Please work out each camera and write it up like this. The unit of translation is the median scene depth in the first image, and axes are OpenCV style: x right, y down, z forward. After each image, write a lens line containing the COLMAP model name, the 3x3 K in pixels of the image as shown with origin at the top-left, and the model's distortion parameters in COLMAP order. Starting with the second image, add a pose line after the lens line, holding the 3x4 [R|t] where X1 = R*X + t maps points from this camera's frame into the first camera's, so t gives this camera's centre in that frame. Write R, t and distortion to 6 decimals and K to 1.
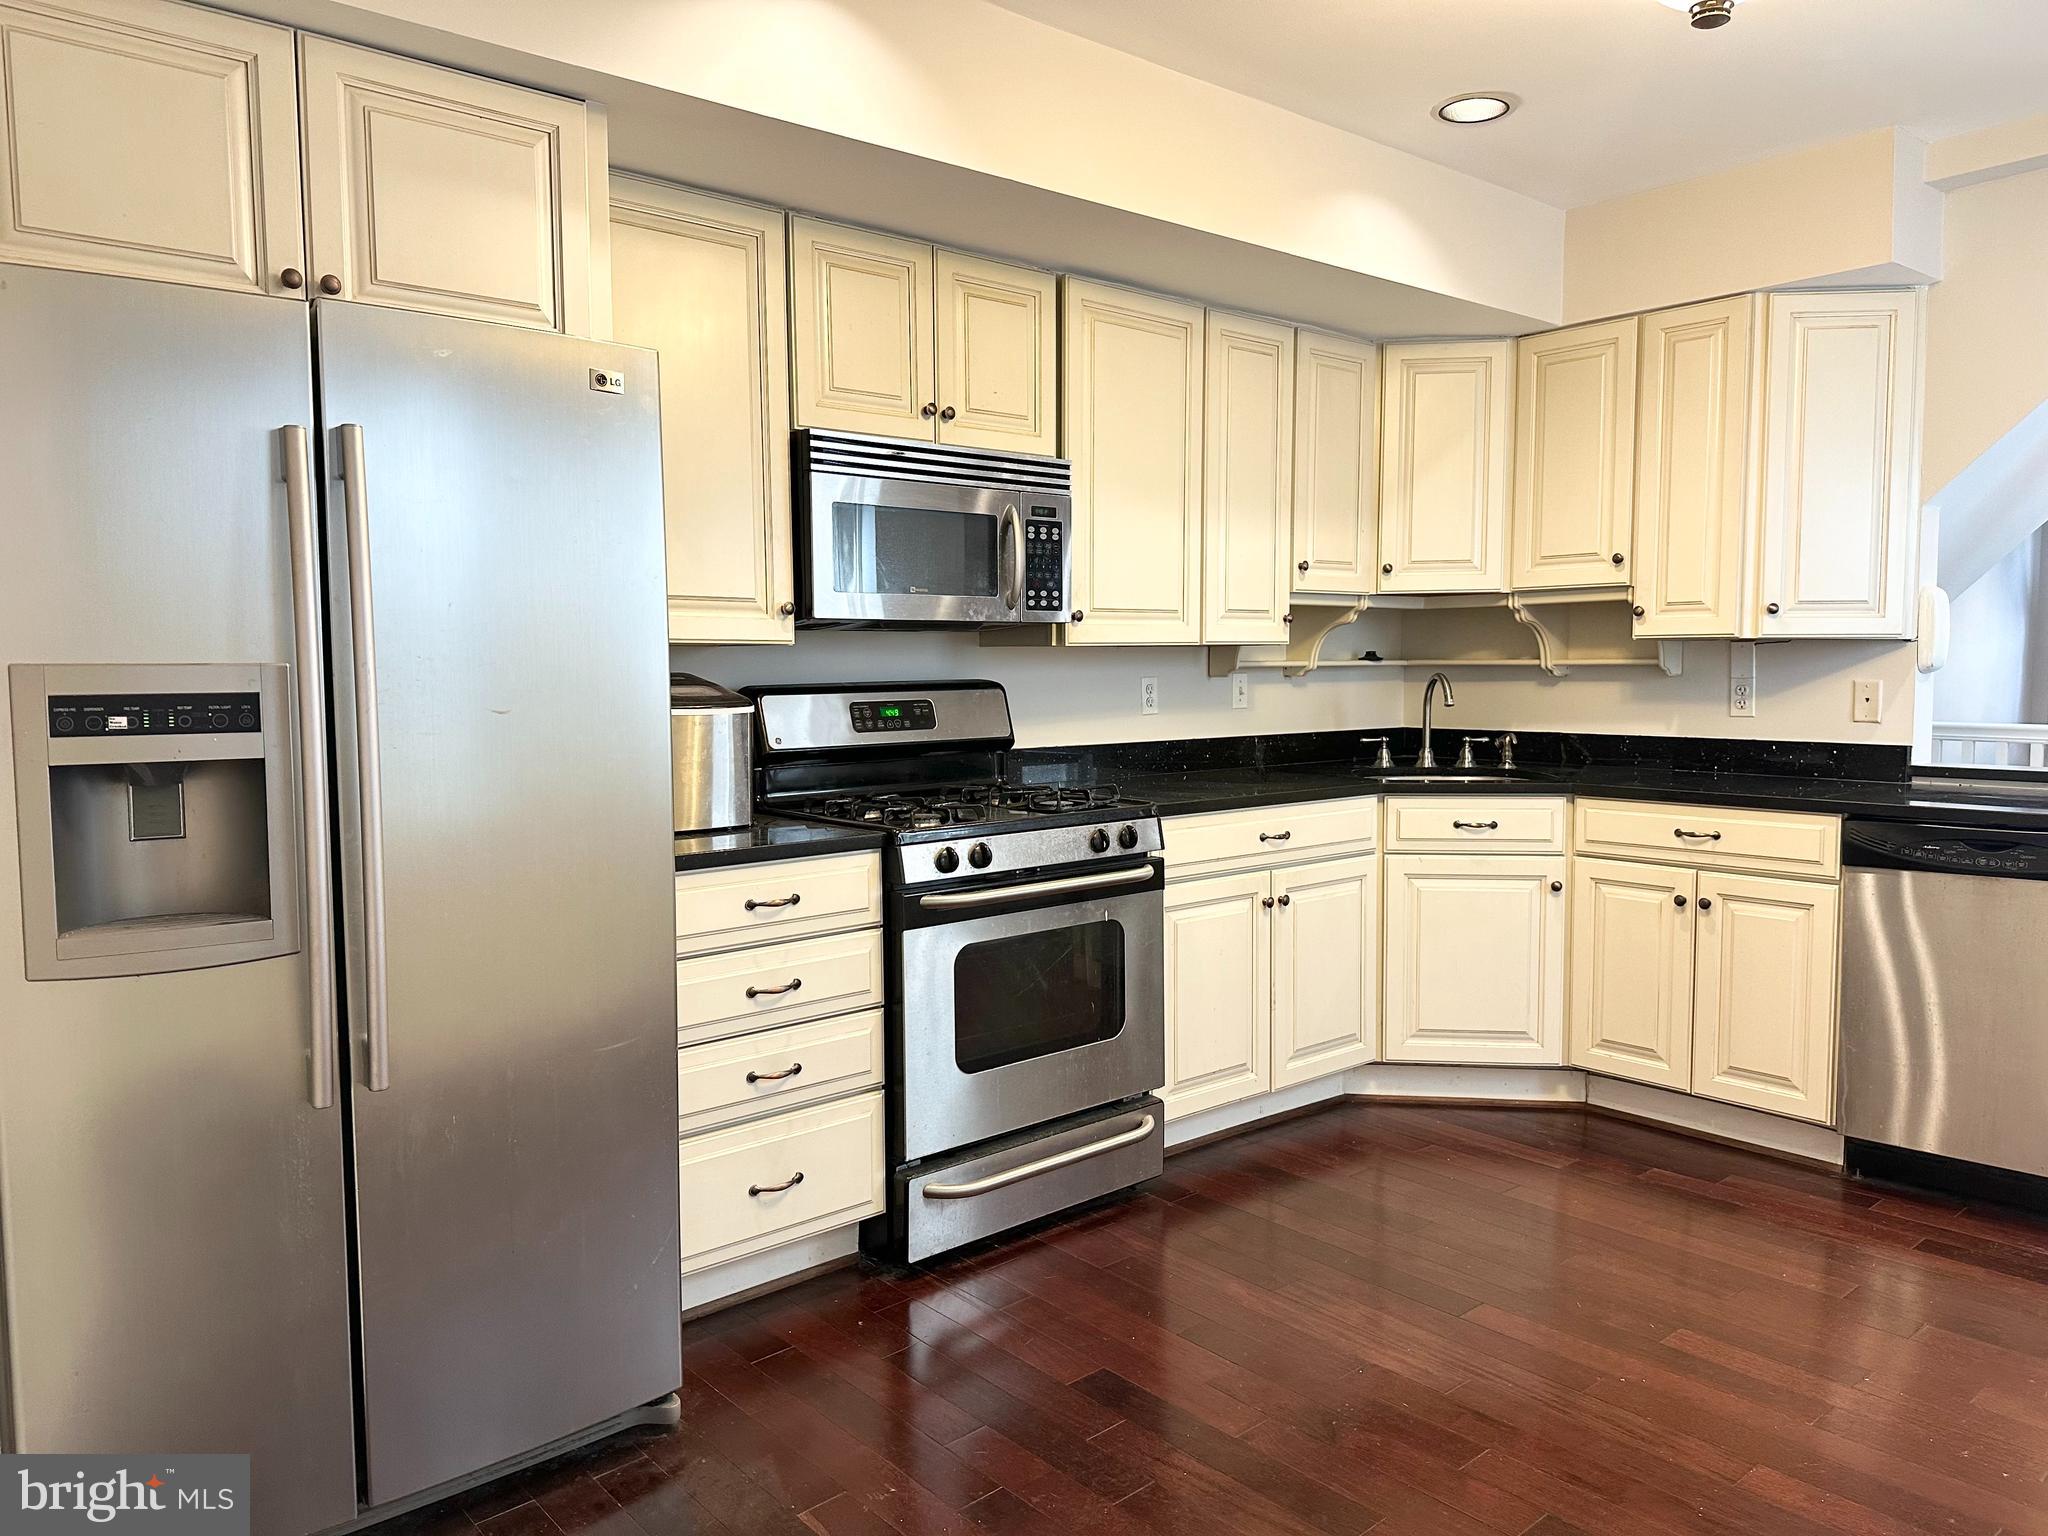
lens RADIAL K [[1444.7, 0, 1024.0], [0, 1444.7, 768.0], [0, 0, 1]] dist [0.199993, -0.424321]
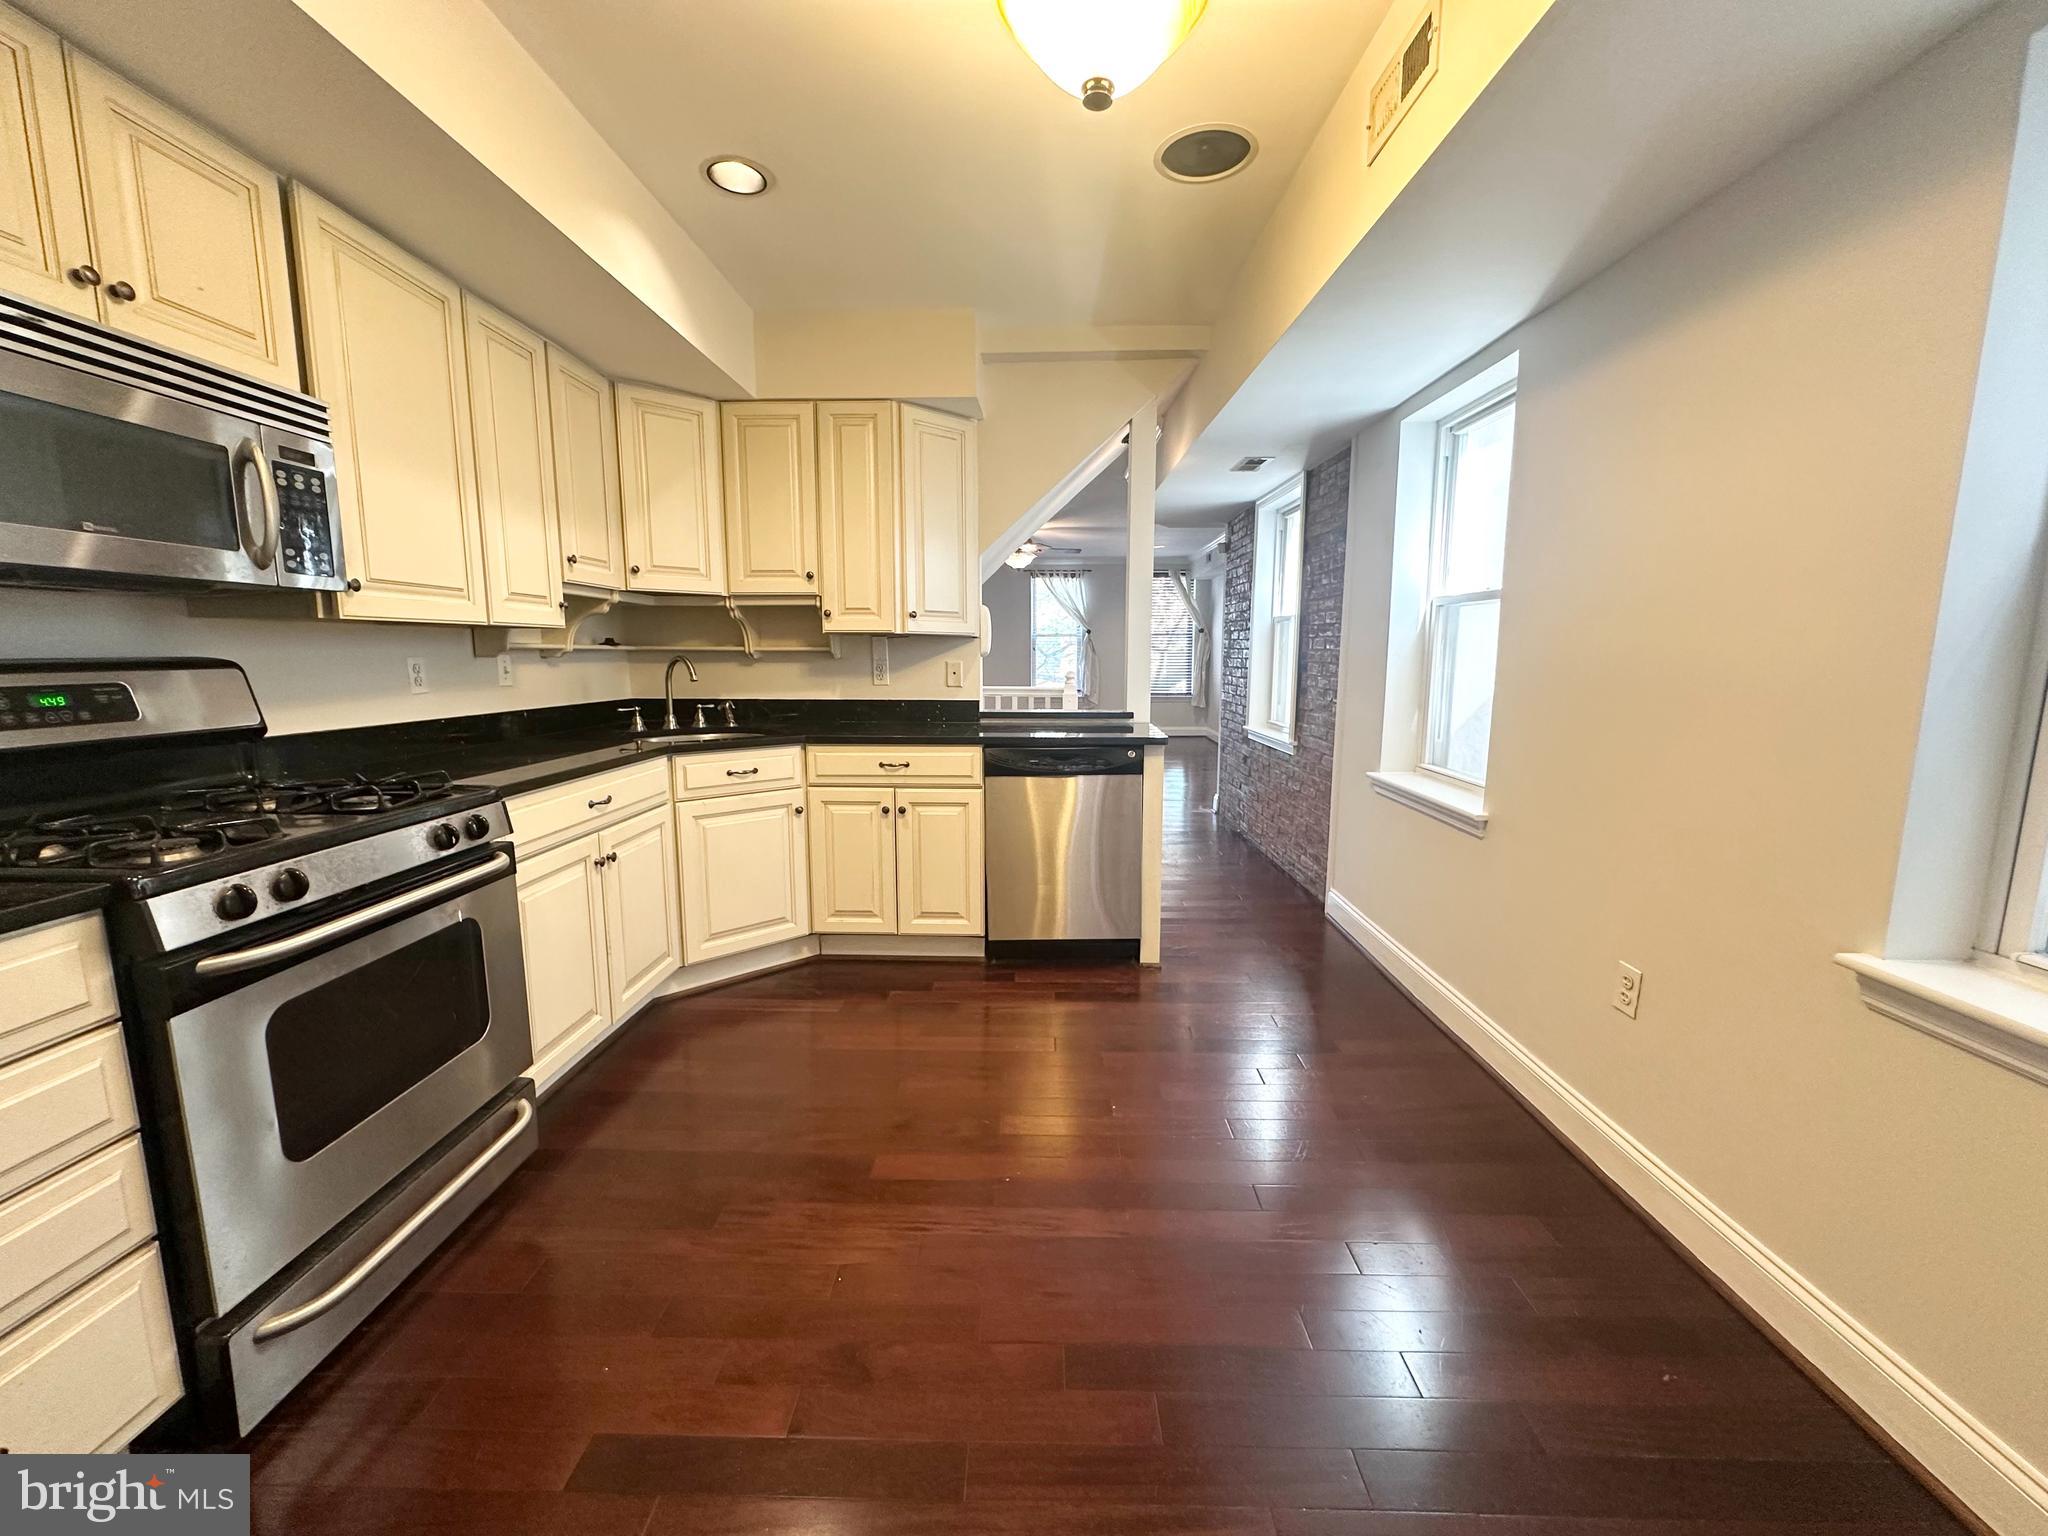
lens RADIAL K [[824.0, 0, 1027.9], [0, 824.0, 770.9], [0, 0, 1]] dist [-0.000809, 0.000030]
pose [[0.668070, -0.097647, 0.737664, -0.067358], [0.048006, 0.994943, 0.088227, -0.015391], [-0.742549, -0.023530, 0.669379, 0.334680]]
